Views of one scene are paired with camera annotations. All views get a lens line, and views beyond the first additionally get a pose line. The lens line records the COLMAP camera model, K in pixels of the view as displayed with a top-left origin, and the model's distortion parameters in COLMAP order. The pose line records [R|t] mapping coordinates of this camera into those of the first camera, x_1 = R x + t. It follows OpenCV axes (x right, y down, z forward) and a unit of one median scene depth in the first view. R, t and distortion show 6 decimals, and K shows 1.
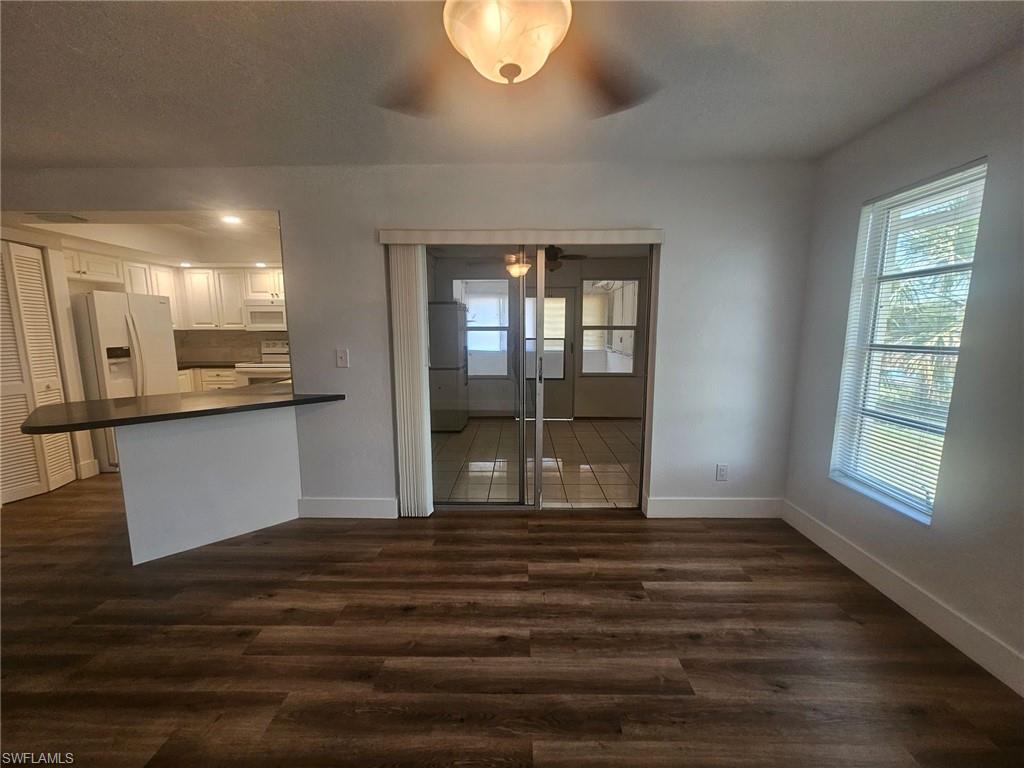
lens RADIAL K [[418.6, 0, 519.3], [0, 418.6, 389.4], [0, 0, 1]] dist [-0.002362, -0.000563]
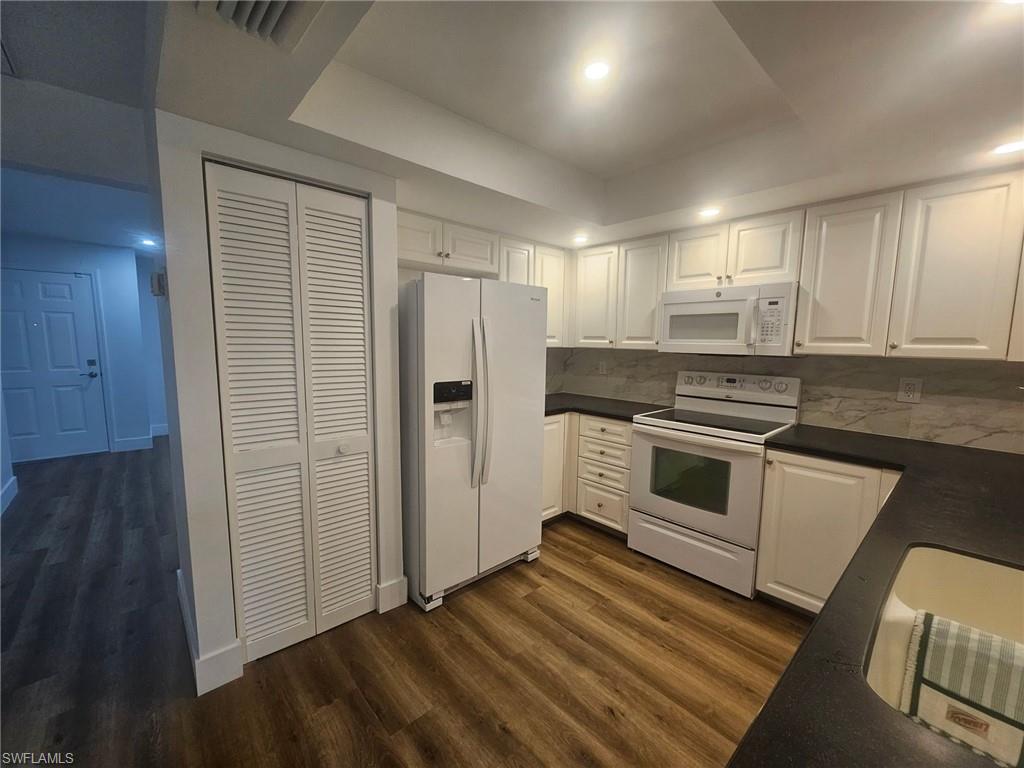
lens RADIAL K [[418.6, 0, 513.1], [0, 418.6, 390.4], [0, 0, 1]] dist [-0.002362, -0.000563]
pose [[0.674766, 0.099326, -0.731317, -0.499926], [-0.122721, 0.992208, 0.021528, -0.104768], [0.727757, 0.075222, 0.681698, 0.662503]]
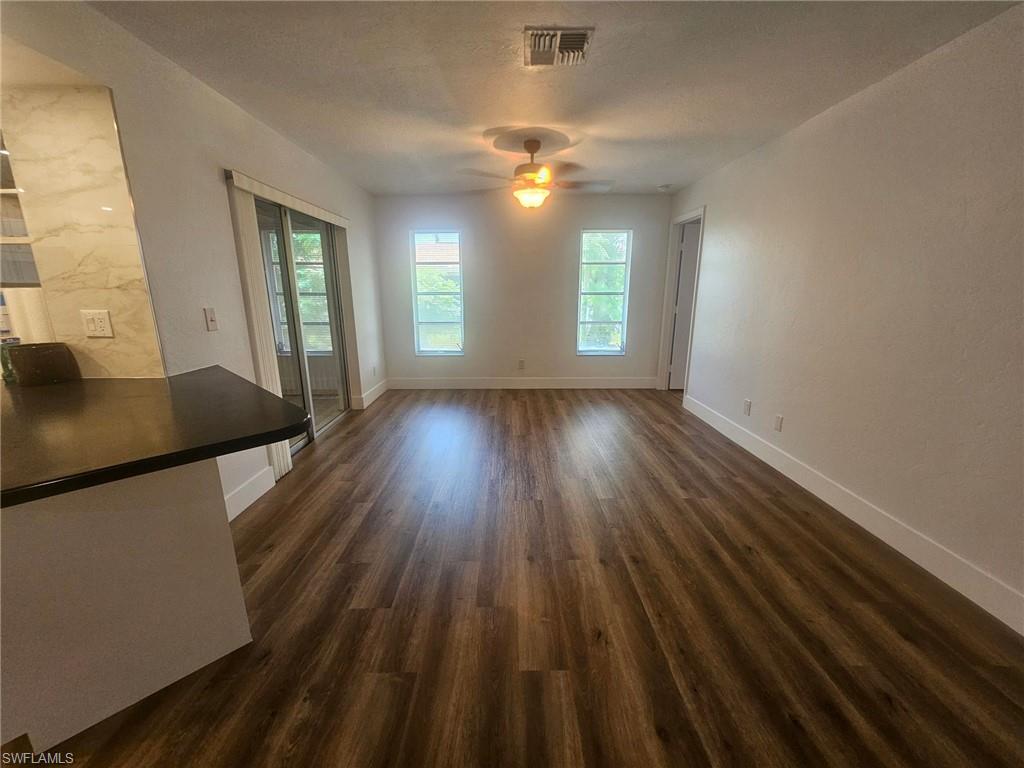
lens RADIAL K [[418.6, 0, 515.8], [0, 418.6, 384.4], [0, 0, 1]] dist [-0.002362, -0.000563]
pose [[-0.024166, -0.222395, 0.974657, -0.867178], [0.148229, 0.963368, 0.223494, -0.032166], [-0.988658, 0.149873, 0.009684, 0.301948]]
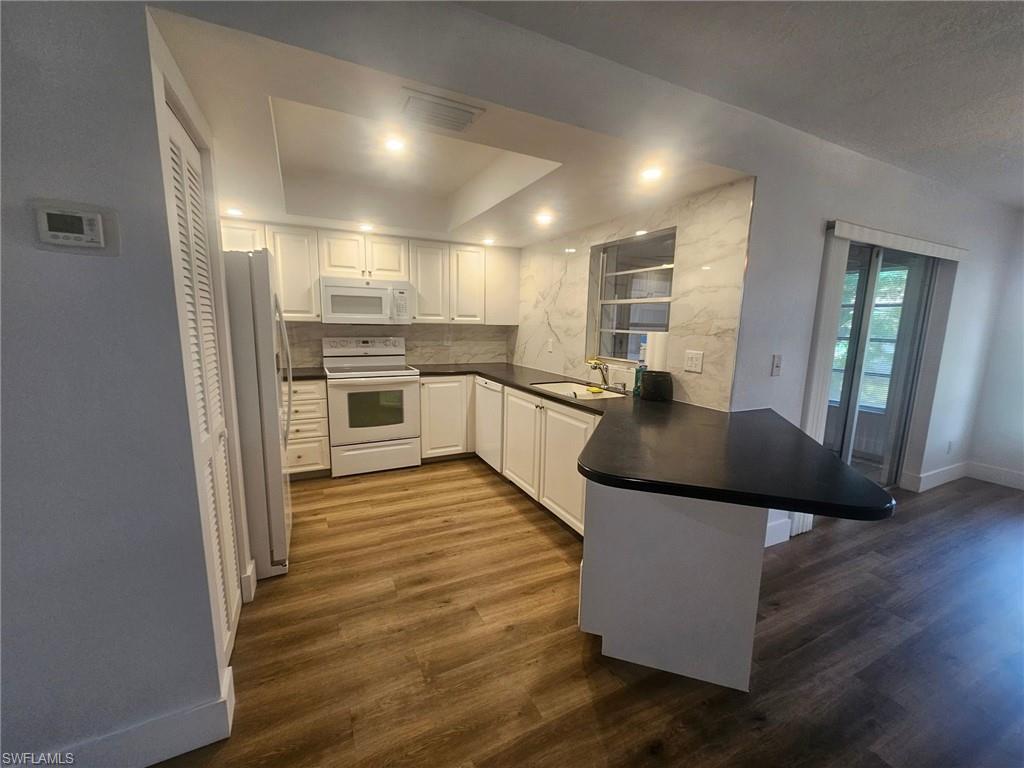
lens RADIAL K [[418.6, 0, 515.4], [0, 418.6, 386.5], [0, 0, 1]] dist [-0.002362, -0.000563]
pose [[0.891513, -0.050707, 0.450149, -0.886648], [0.044999, 0.998713, 0.023380, -0.052271], [-0.450755, -0.000587, 0.892647, 0.337690]]
